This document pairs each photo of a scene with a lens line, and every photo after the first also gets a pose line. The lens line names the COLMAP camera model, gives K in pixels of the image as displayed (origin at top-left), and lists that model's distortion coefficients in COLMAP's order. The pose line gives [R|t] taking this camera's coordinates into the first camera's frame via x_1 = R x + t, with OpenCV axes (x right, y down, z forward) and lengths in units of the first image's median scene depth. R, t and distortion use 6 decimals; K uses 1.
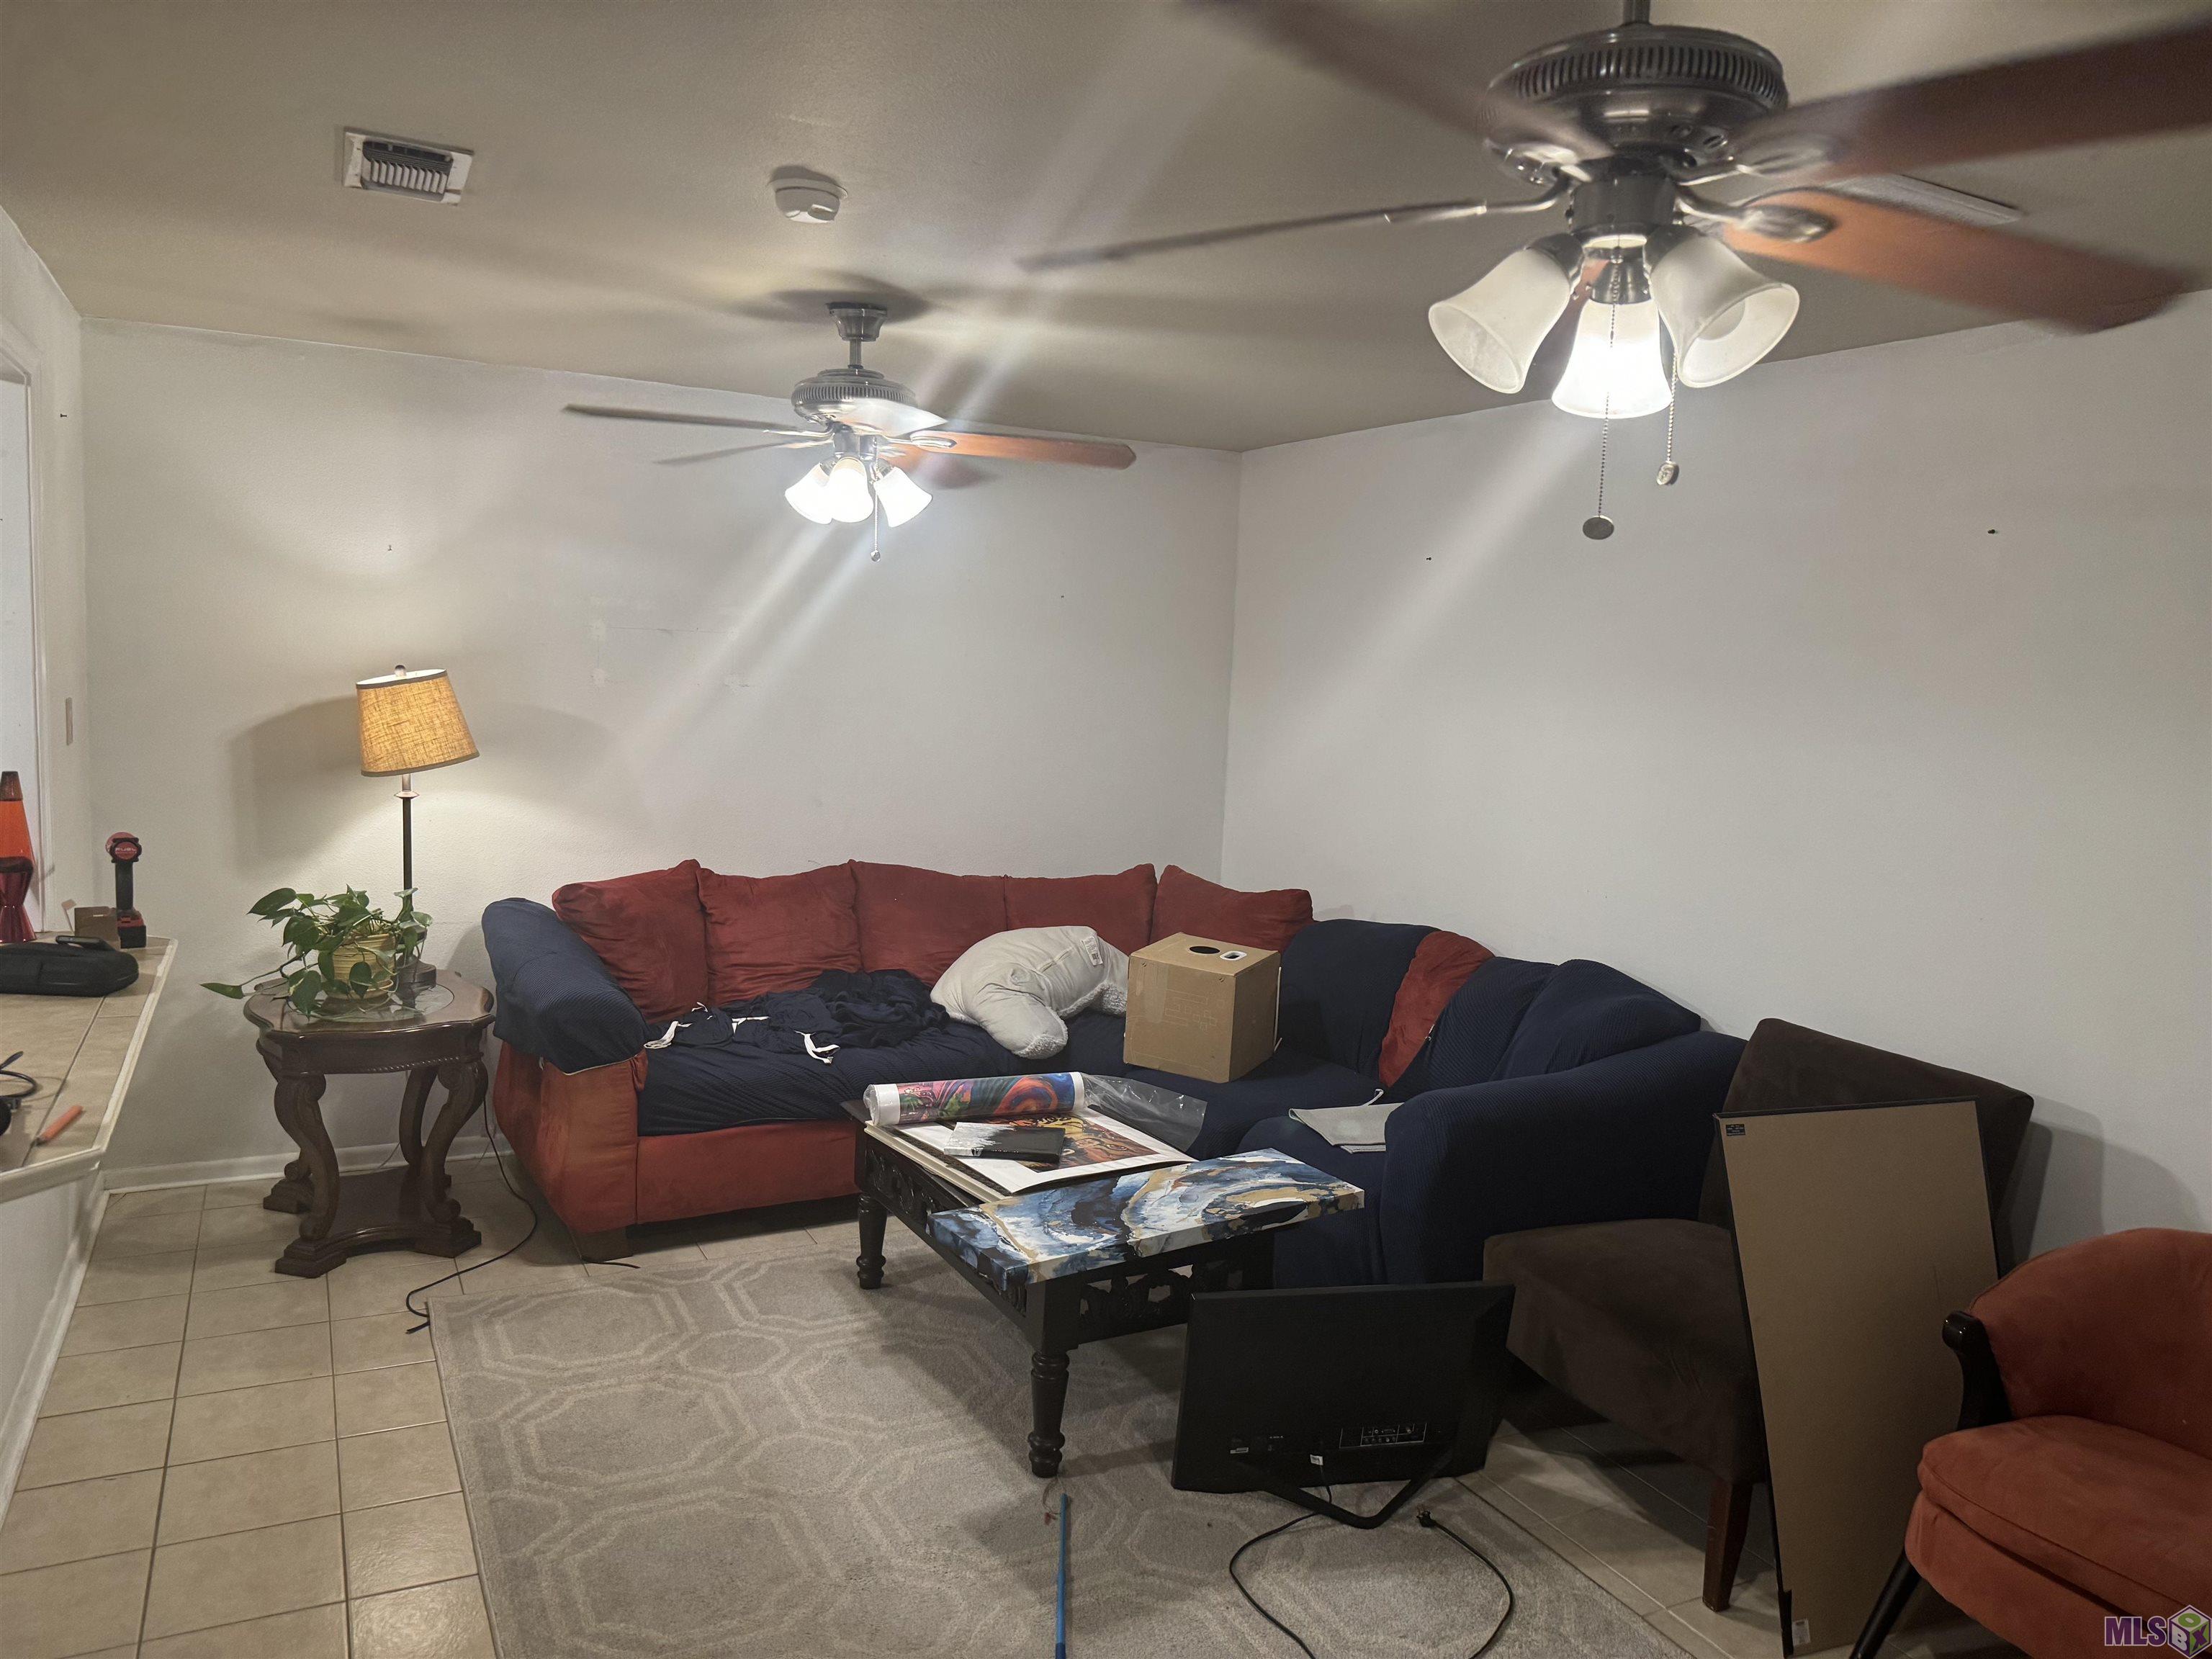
lens RADIAL K [[1672.8, 0, 1105.2], [0, 1672.8, 775.6], [0, 0, 1]] dist [0.114666, -0.176336]
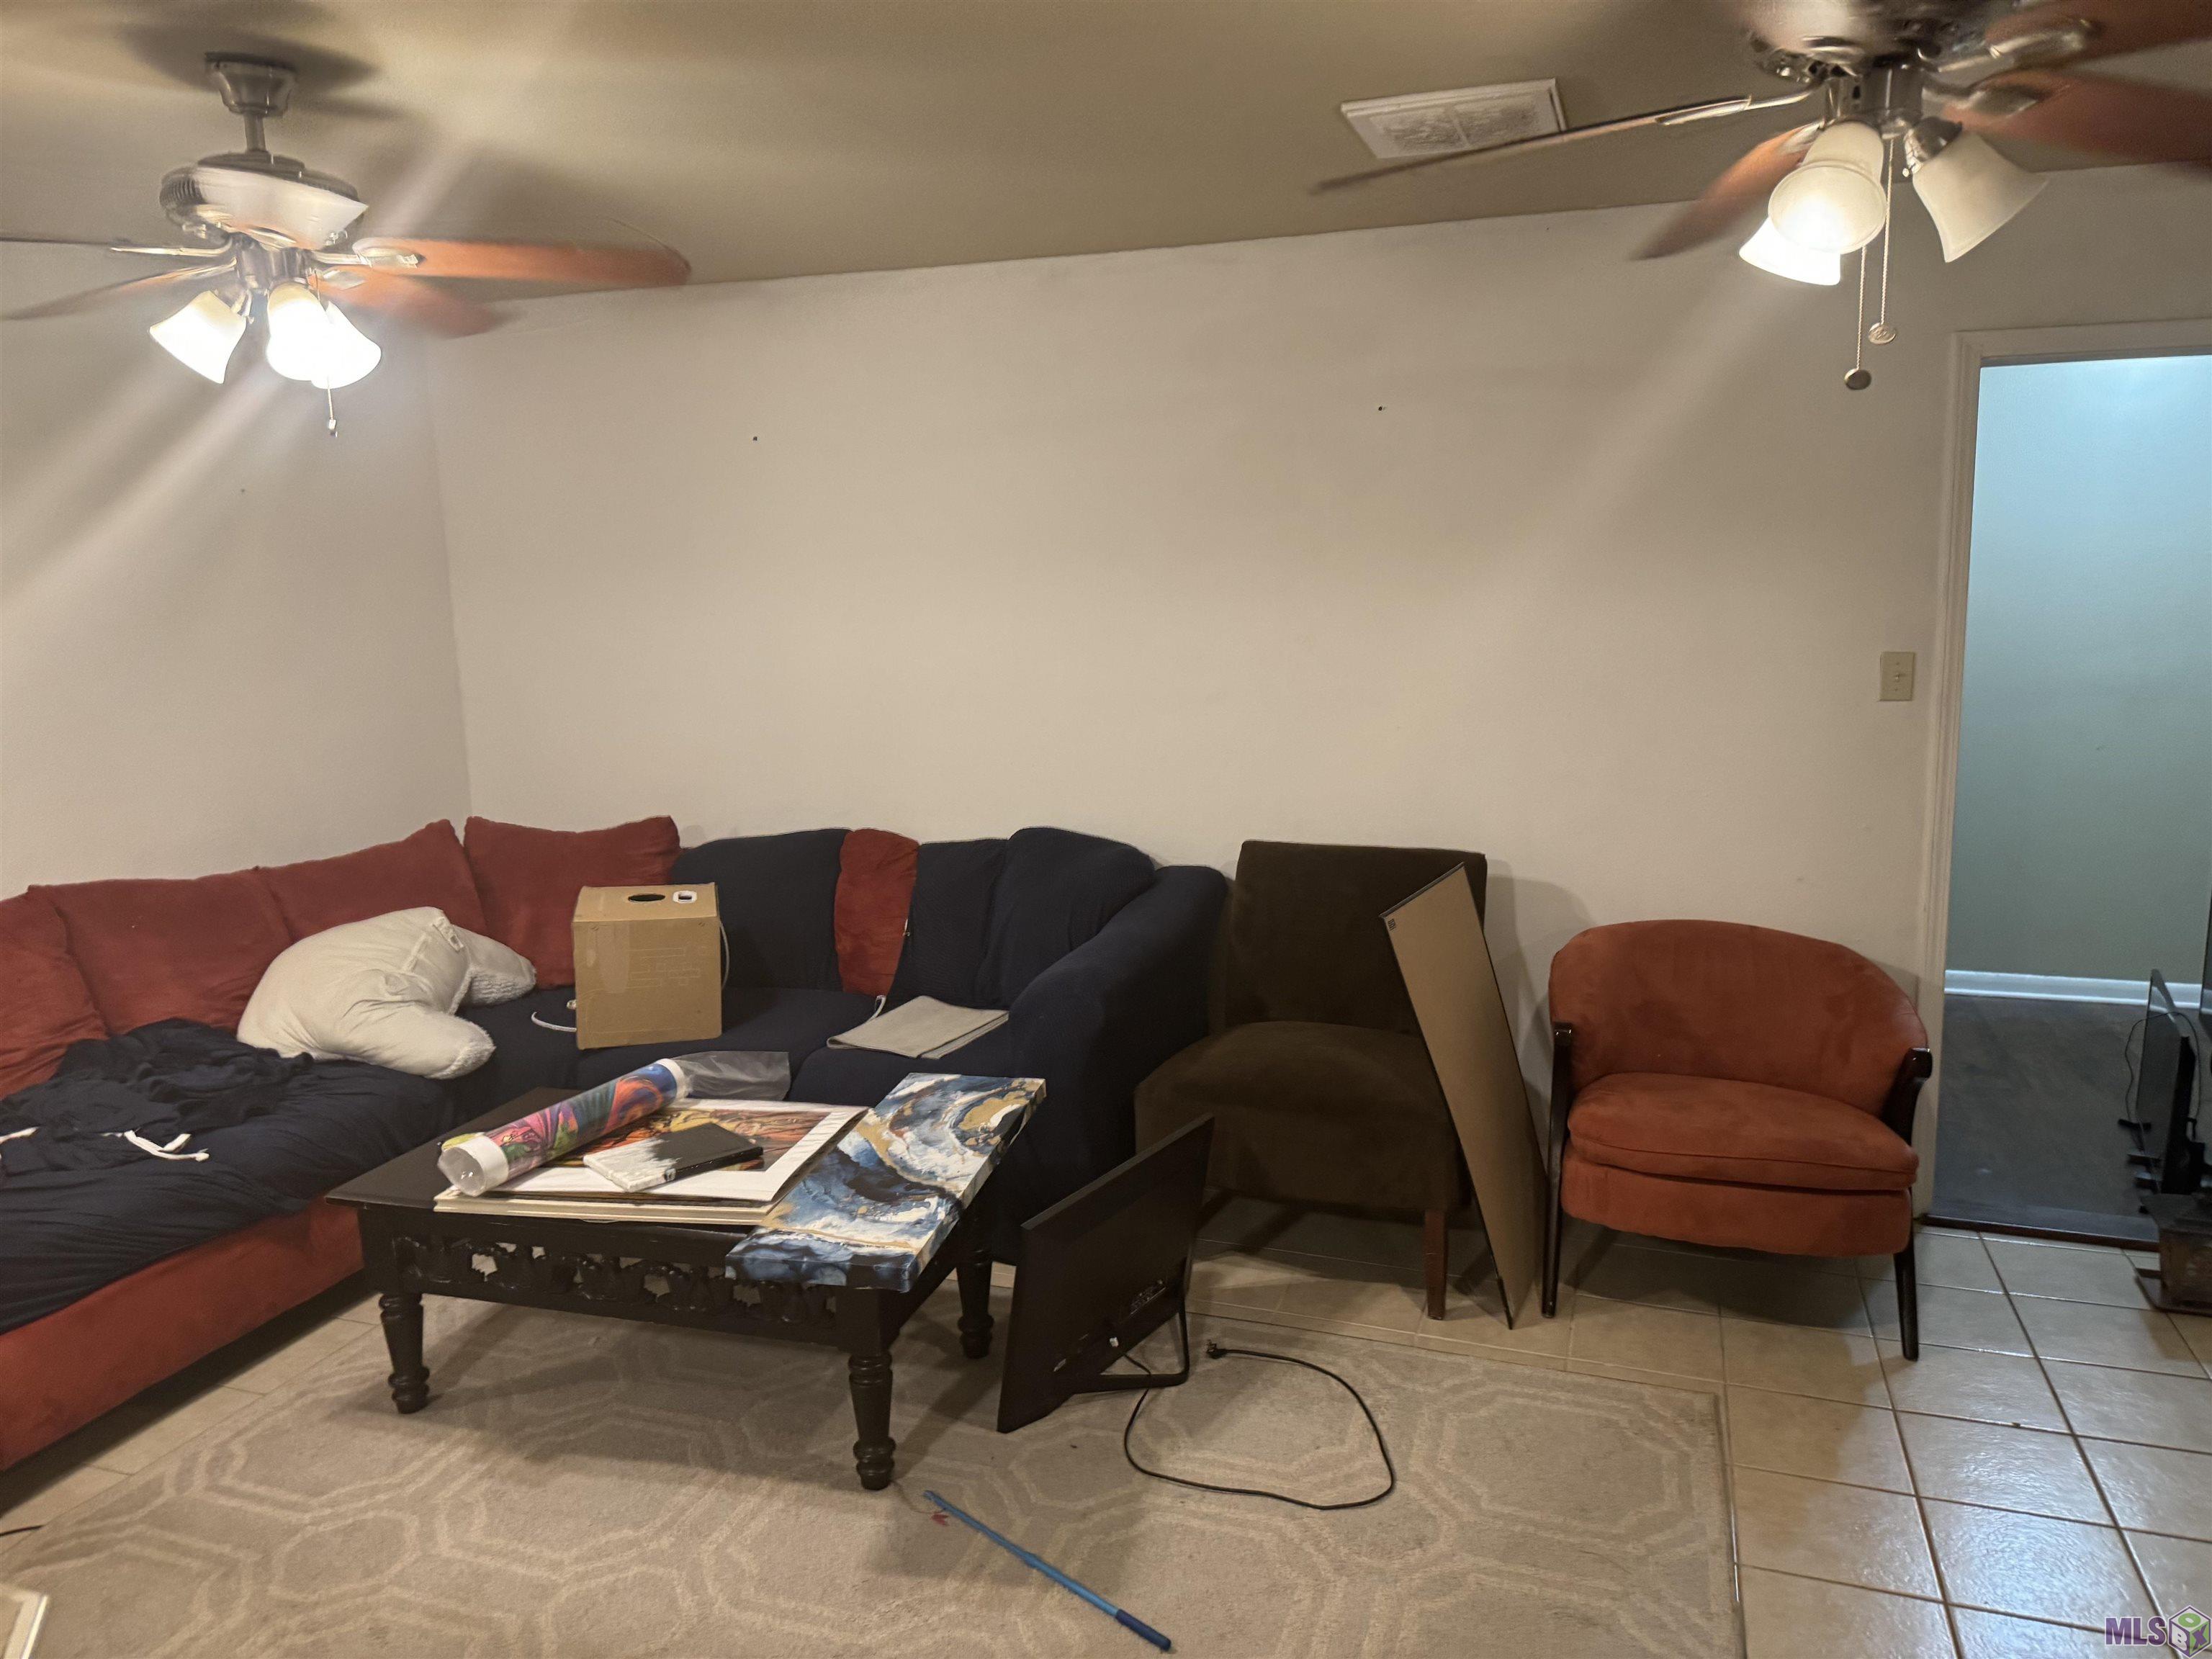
lens RADIAL K [[1640.8, 0, 1106.0], [0, 1640.8, 829.5], [0, 0, 1]] dist [0.090781, -0.129884]
pose [[0.703184, -0.176564, 0.688736, -0.432929], [0.112675, 0.984108, 0.137247, -0.025547], [-0.702023, -0.018907, 0.711903, 0.275188]]
